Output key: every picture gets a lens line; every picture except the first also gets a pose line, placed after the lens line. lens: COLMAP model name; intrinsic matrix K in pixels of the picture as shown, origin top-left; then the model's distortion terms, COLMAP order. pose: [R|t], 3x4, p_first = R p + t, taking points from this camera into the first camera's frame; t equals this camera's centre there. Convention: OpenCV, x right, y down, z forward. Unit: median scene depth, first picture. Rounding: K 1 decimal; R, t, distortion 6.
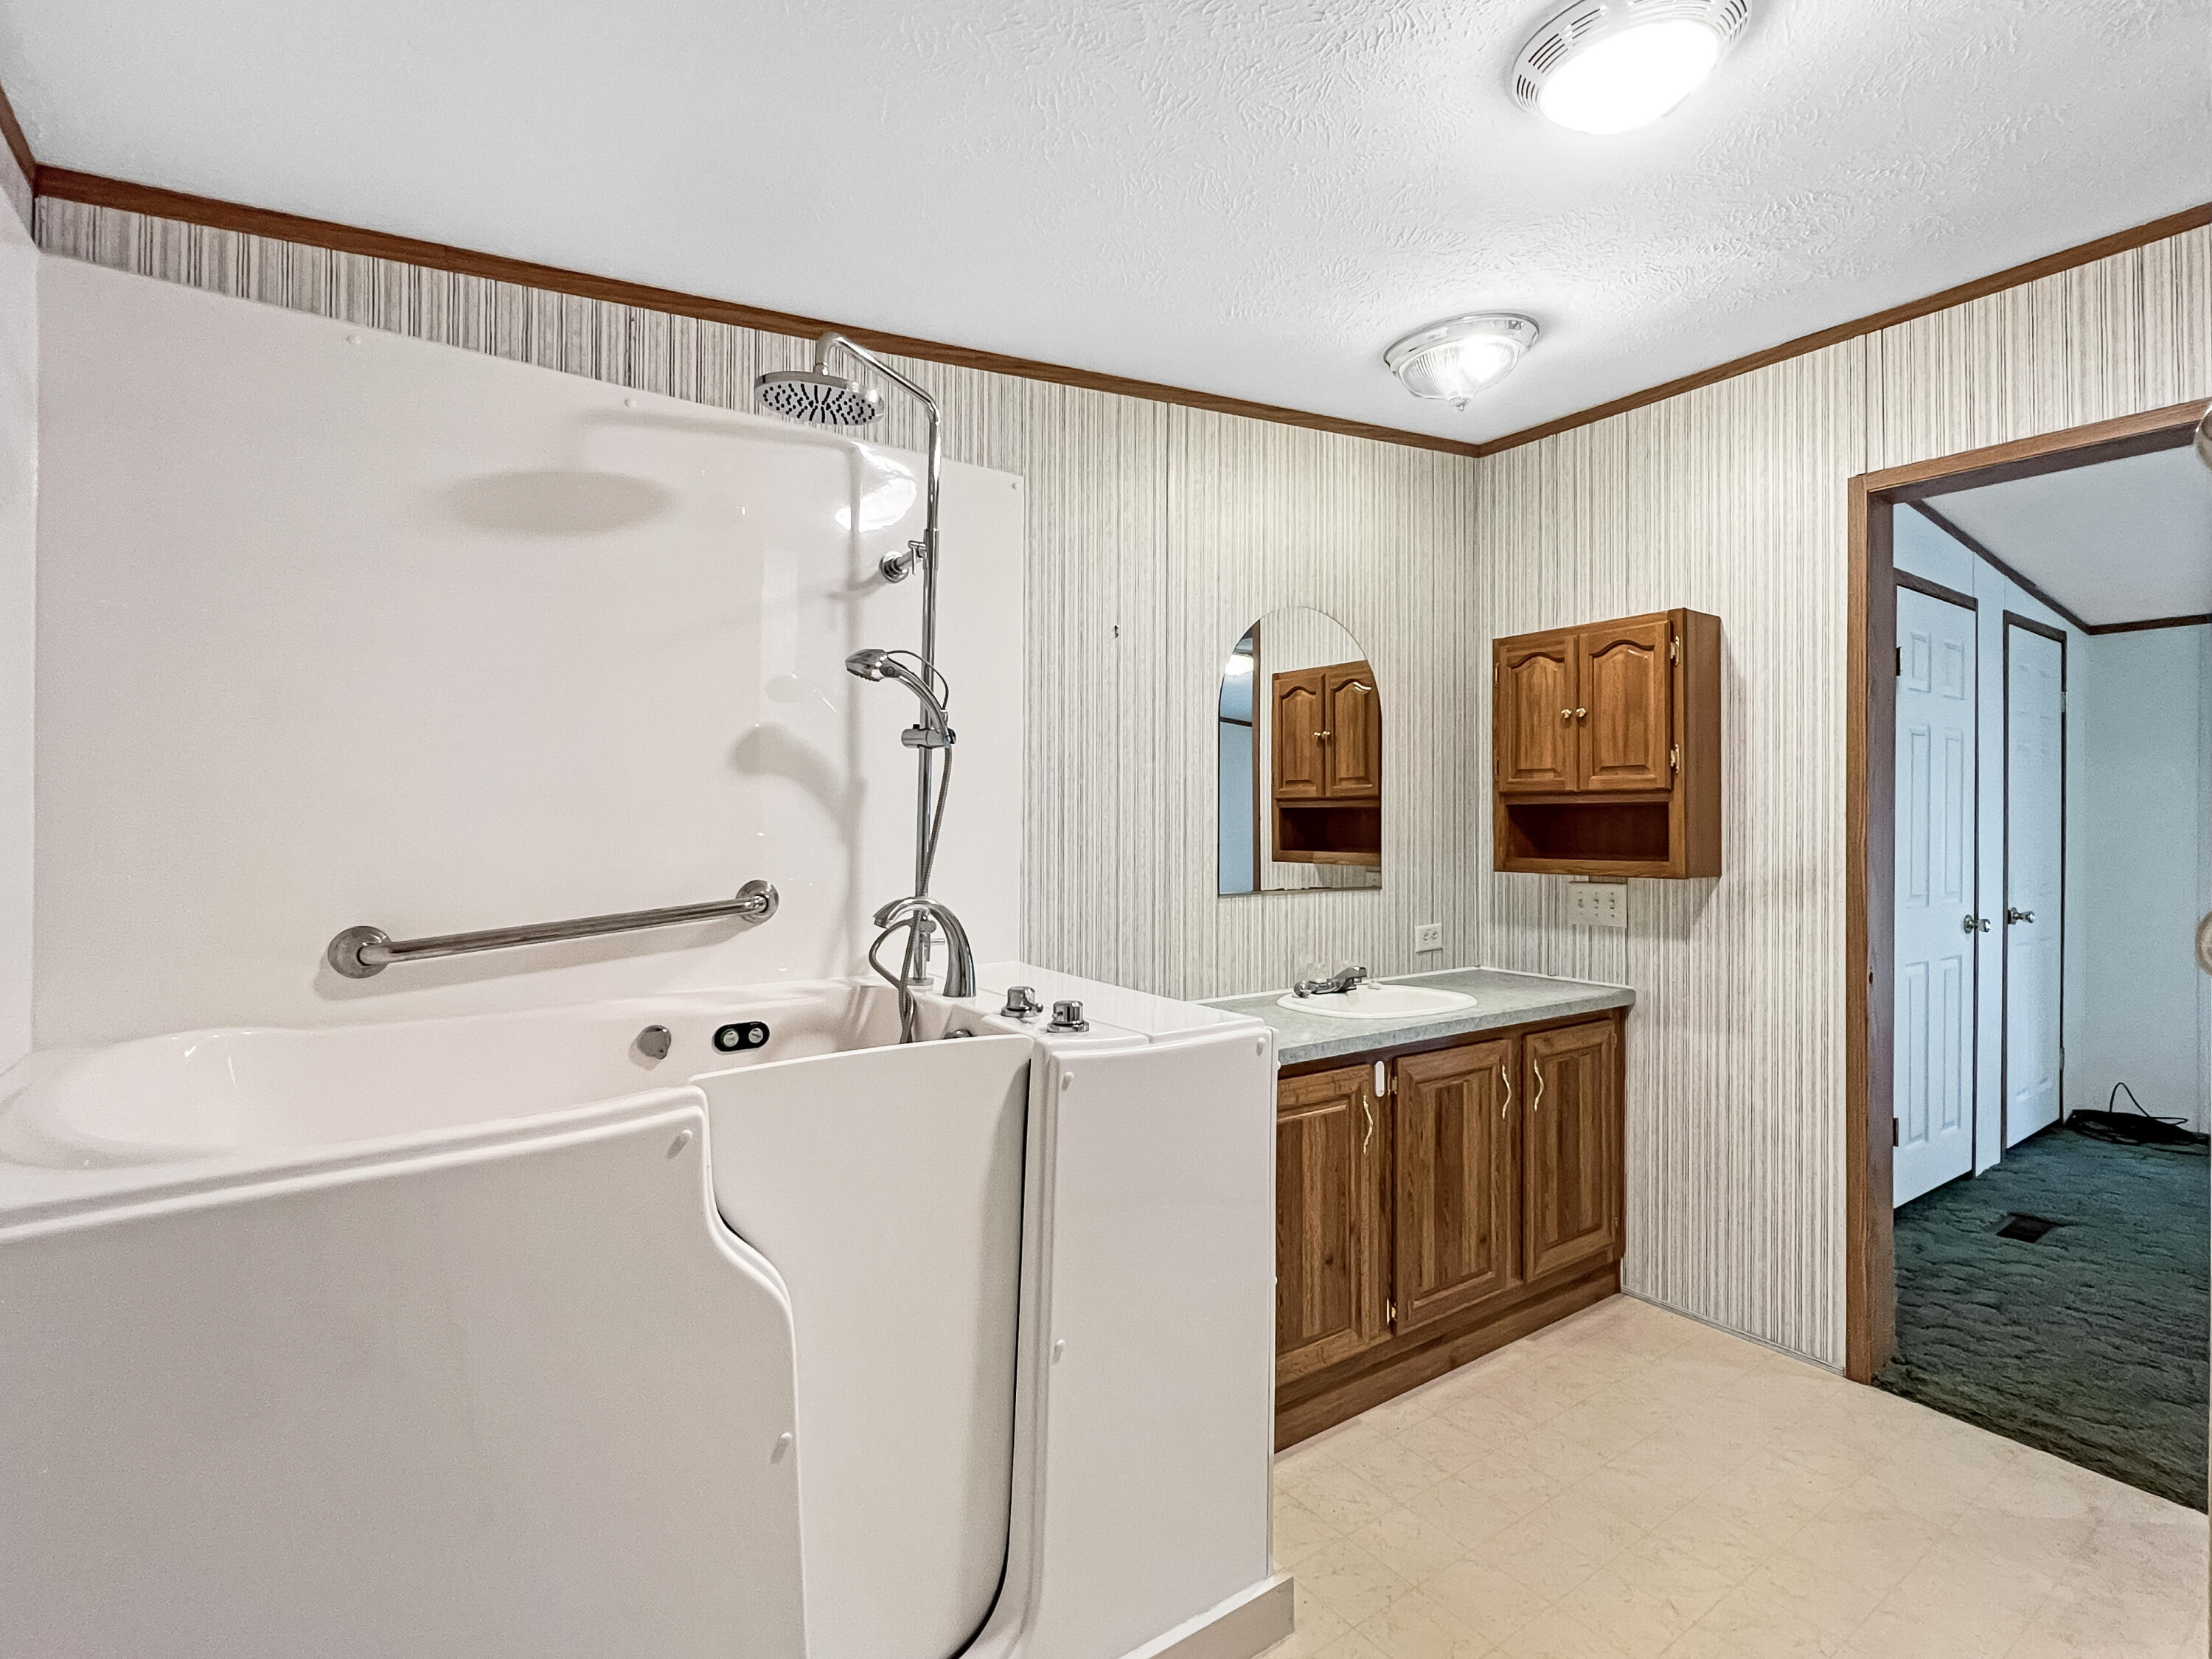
lens RADIAL K [[1028.7, 0, 1106.0], [0, 1028.7, 829.5], [0, 0, 1]] dist [0.000059, -0.000012]
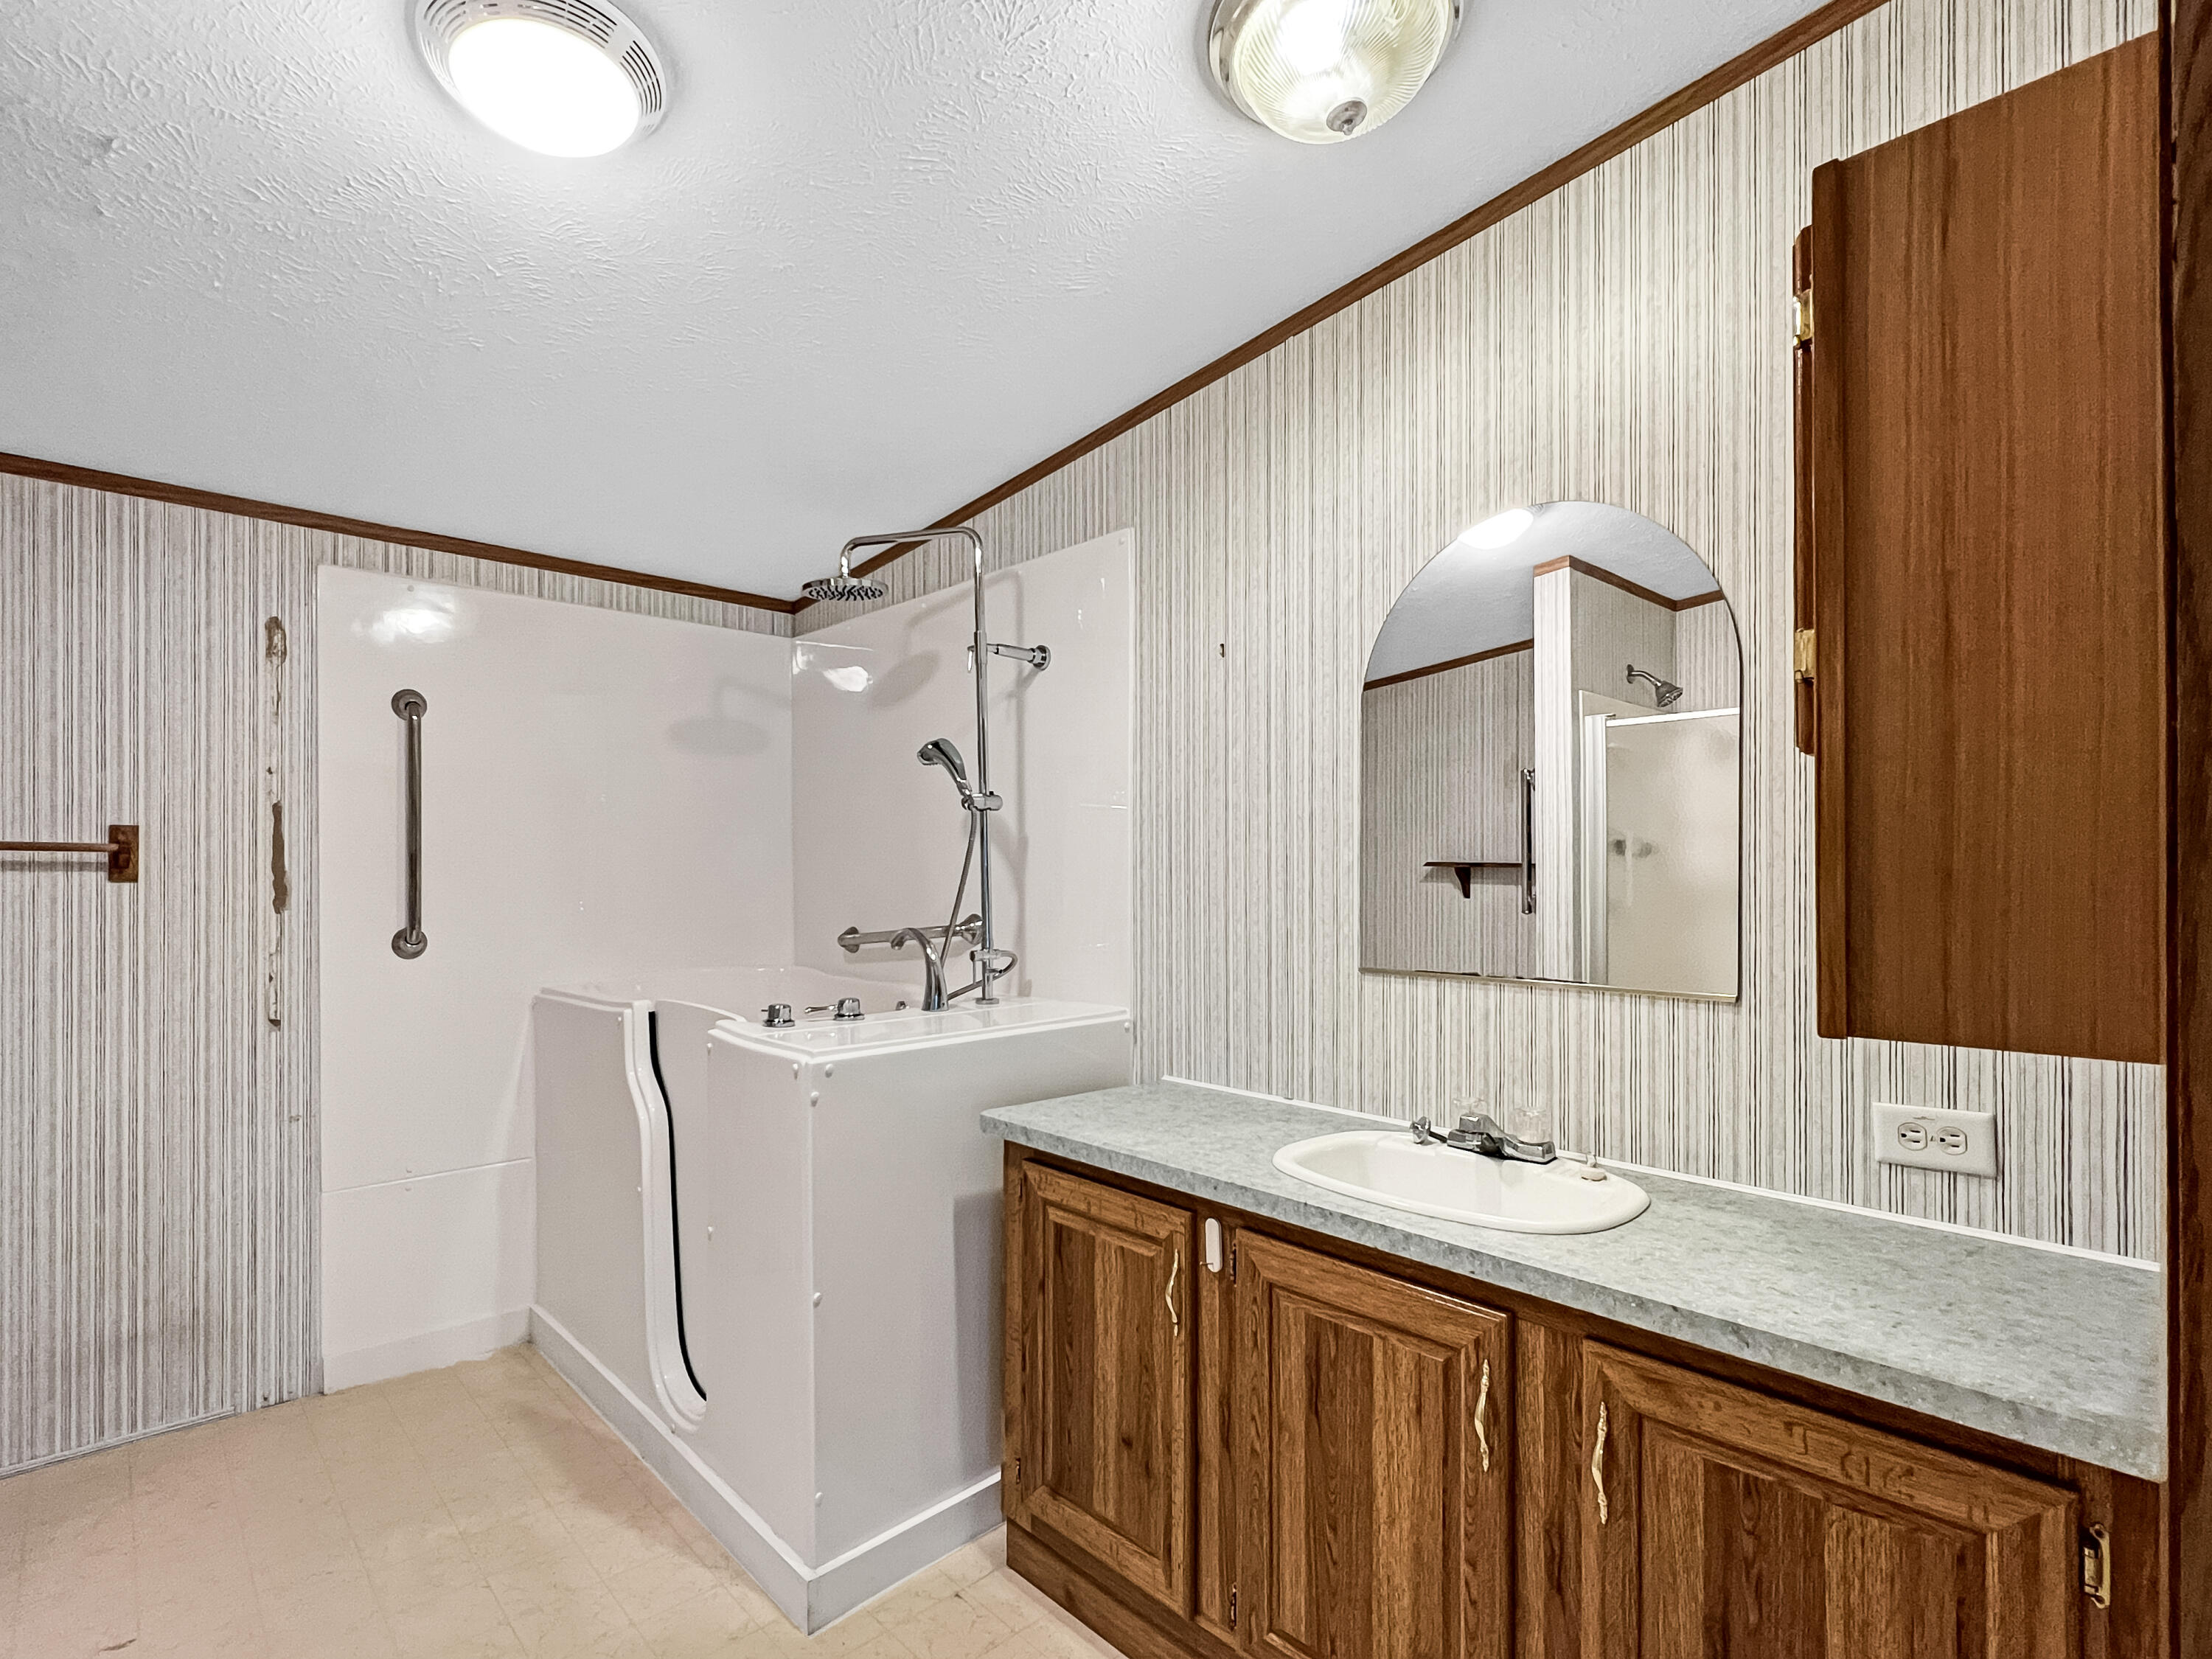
lens RADIAL K [[1060.5, 0, 1102.9], [0, 1060.5, 884.3], [0, 0, 1]] dist [-0.002298, -0.000190]
pose [[0.152715, 0.004332, -0.988261, 0.887832], [-0.007030, 0.999970, 0.003297, 0.002823], [0.988245, 0.006444, 0.152741, 0.771516]]
